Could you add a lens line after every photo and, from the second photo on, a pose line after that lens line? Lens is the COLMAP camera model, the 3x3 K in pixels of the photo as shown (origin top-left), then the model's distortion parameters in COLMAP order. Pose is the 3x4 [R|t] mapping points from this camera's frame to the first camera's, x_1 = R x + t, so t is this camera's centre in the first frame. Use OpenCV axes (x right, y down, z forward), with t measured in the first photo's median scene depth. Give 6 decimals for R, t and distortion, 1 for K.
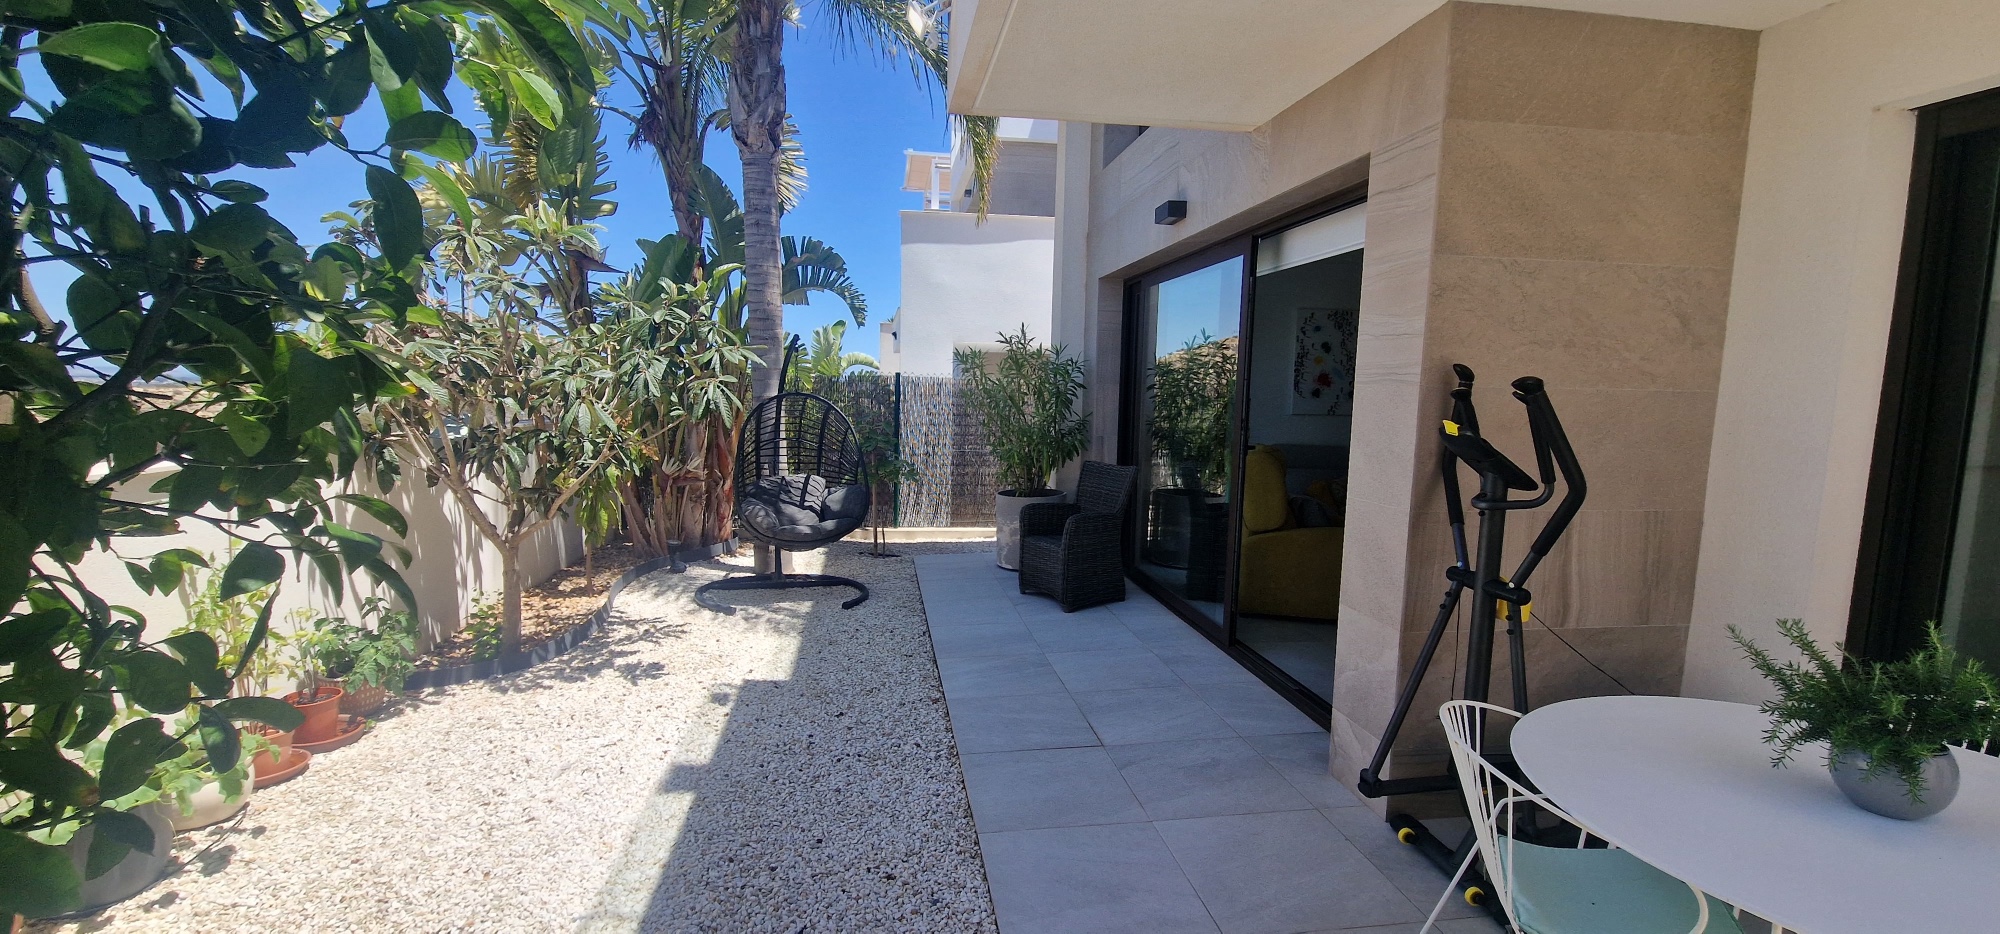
lens RADIAL K [[820.0, 0, 984.7], [0, 820.0, 482.5], [0, 0, 1]] dist [0.012028, -0.009335]
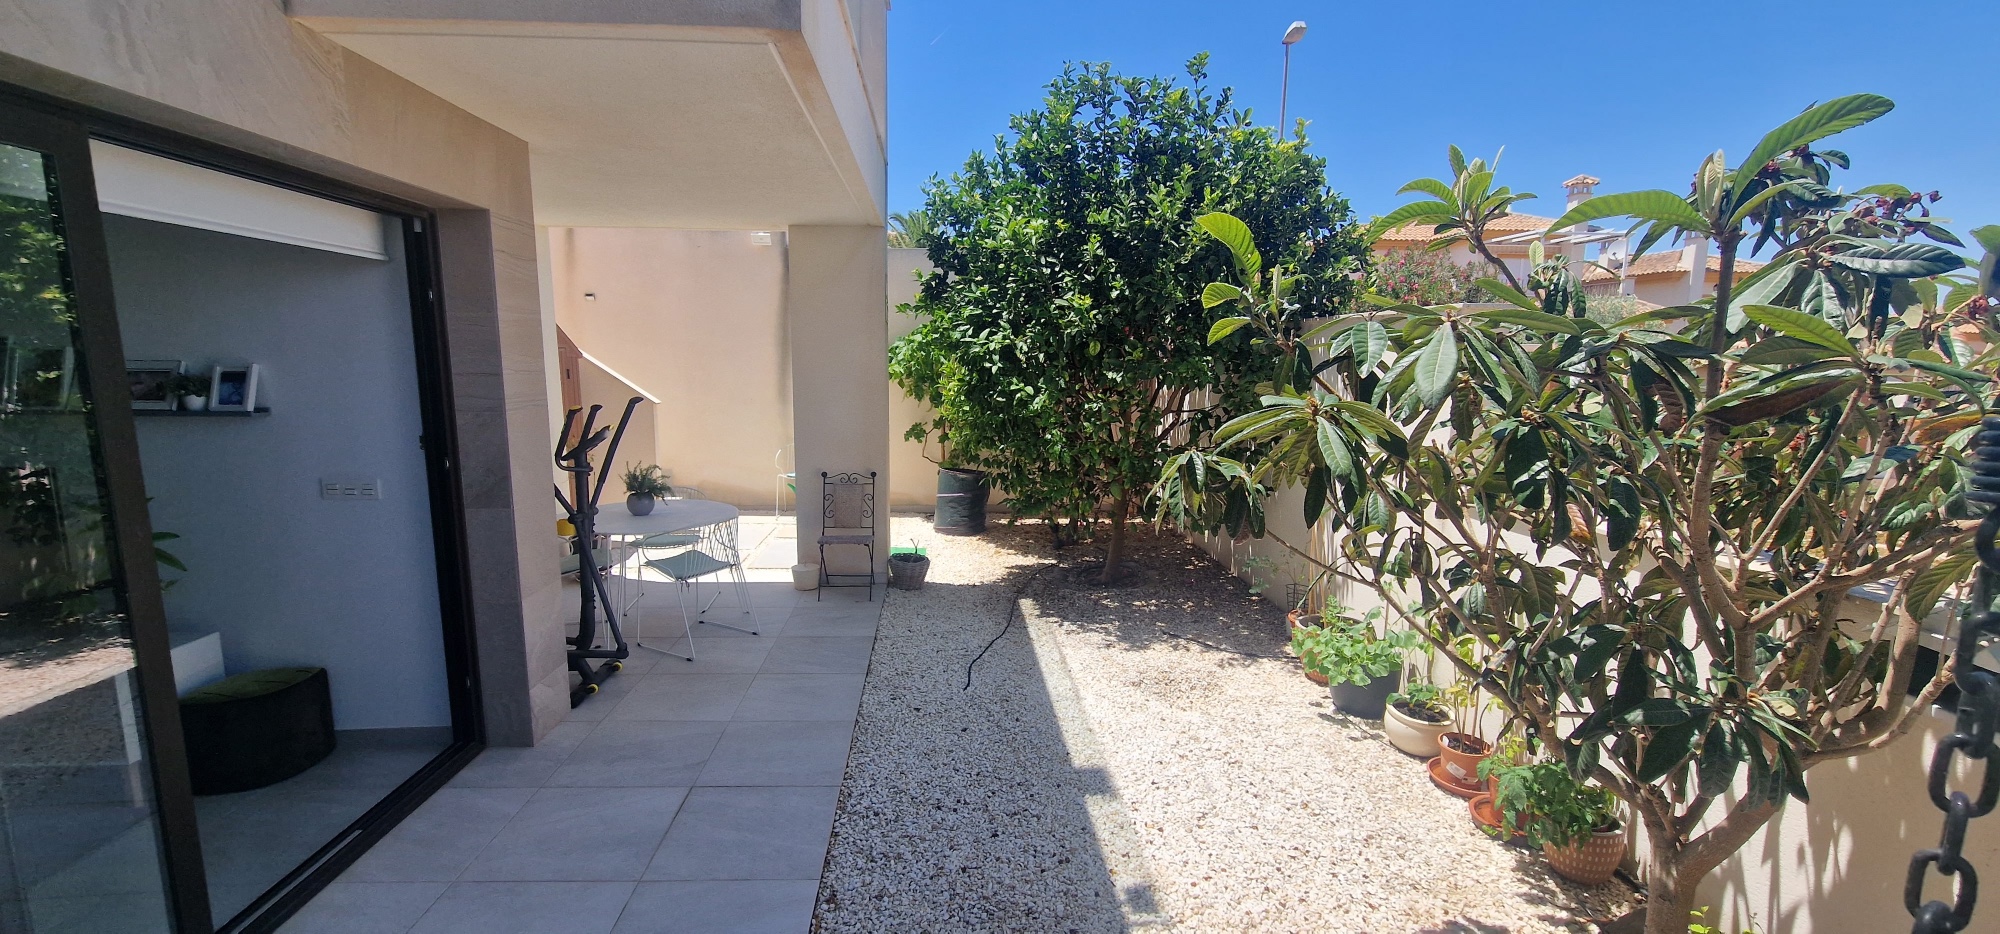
lens RADIAL K [[820.0, 0, 984.7], [0, 820.0, 482.5], [0, 0, 1]] dist [0.012028, -0.009335]
pose [[-0.996979, -0.030889, 0.071261, -0.284955], [-0.010777, 0.963656, 0.266928, -0.323181], [-0.076916, 0.265354, -0.961078, 1.969461]]
